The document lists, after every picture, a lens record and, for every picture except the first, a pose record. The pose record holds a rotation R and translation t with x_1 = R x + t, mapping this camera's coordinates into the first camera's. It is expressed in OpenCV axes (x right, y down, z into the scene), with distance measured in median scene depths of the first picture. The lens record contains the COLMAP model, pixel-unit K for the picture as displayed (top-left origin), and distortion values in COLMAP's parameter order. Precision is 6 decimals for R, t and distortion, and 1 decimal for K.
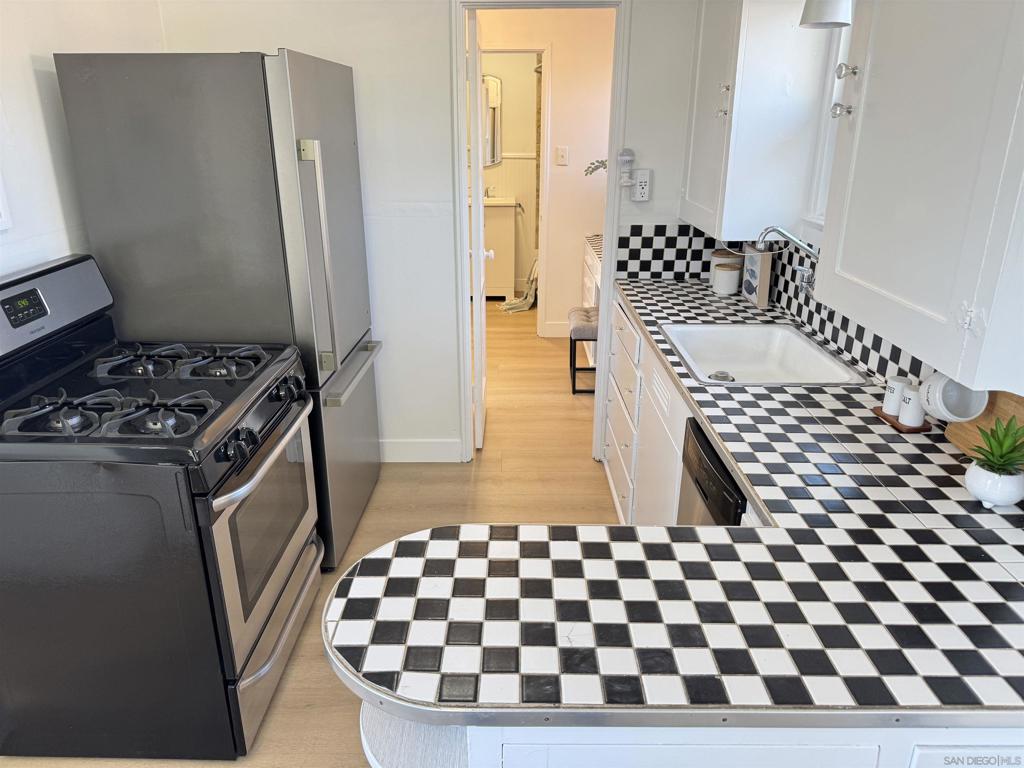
lens RADIAL K [[717.0, 0, 514.1], [0, 717.0, 390.7], [0, 0, 1]] dist [0.105385, -0.140325]
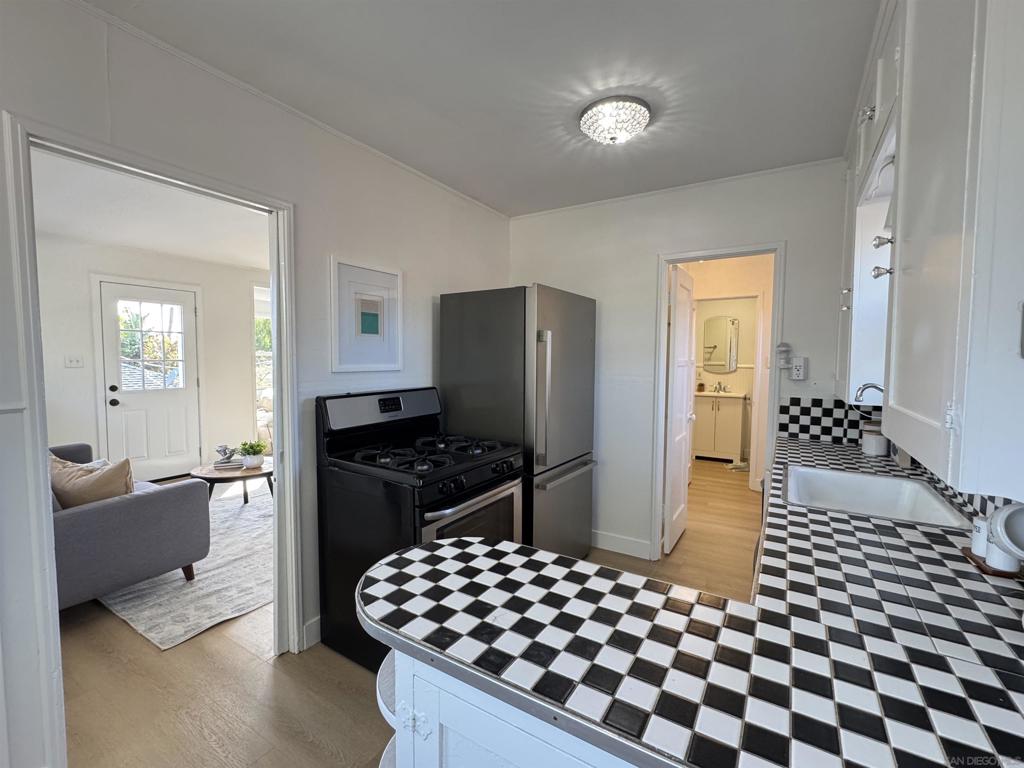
lens RADIAL K [[449.3, 0, 512.0], [0, 449.3, 384.0], [0, 0, 1]] dist [-0.000539, -0.000532]
pose [[0.850543, 0.034799, -0.524753, 0.166084], [-0.188684, 0.951569, -0.242724, 0.044047], [0.490892, 0.305460, 0.815917, 0.078026]]
